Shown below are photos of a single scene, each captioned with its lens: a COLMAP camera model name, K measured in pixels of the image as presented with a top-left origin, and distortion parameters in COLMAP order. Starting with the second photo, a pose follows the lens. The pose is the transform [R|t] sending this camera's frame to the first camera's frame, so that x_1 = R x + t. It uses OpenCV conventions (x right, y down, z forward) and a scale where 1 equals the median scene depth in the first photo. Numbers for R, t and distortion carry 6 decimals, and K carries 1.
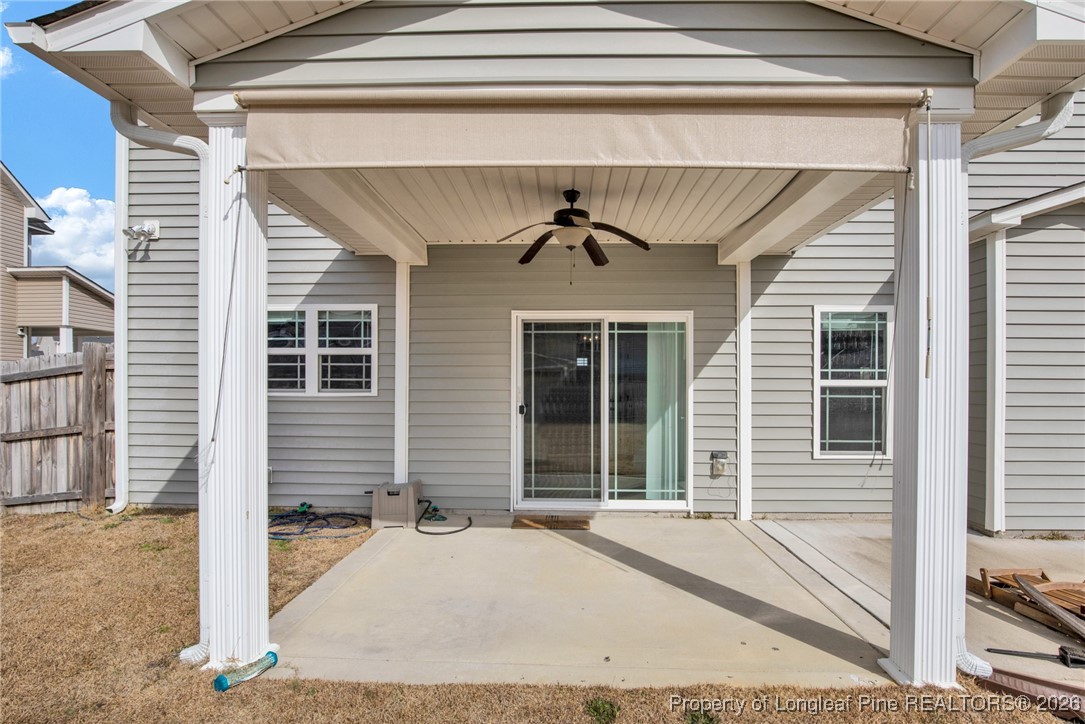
lens RADIAL K [[521.4, 0, 542.5], [0, 521.4, 362.0], [0, 0, 1]] dist [-0.023971, 0.000162]
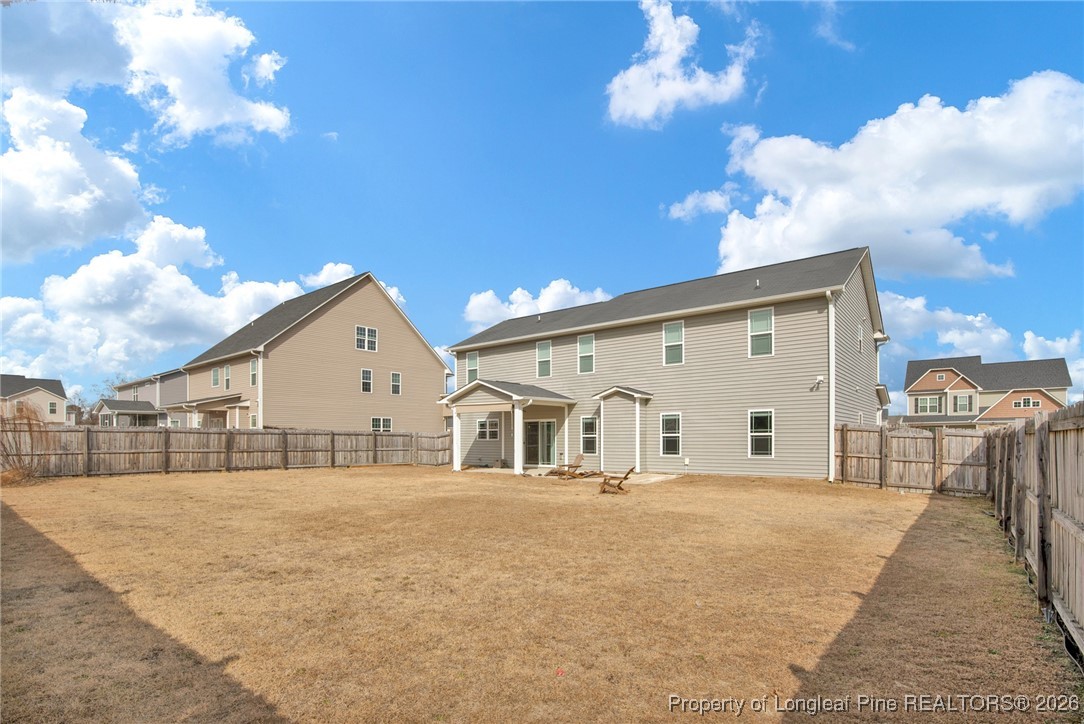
lens RADIAL K [[520.9, 0, 542.0], [0, 520.9, 362.0], [0, 0, 1]] dist [-0.023971, 0.000162]
pose [[0.810912, -0.094277, -0.577524, 2.586279], [0.032291, 0.992642, -0.116702, -0.064401], [0.584277, 0.075987, 0.807989, -2.396017]]
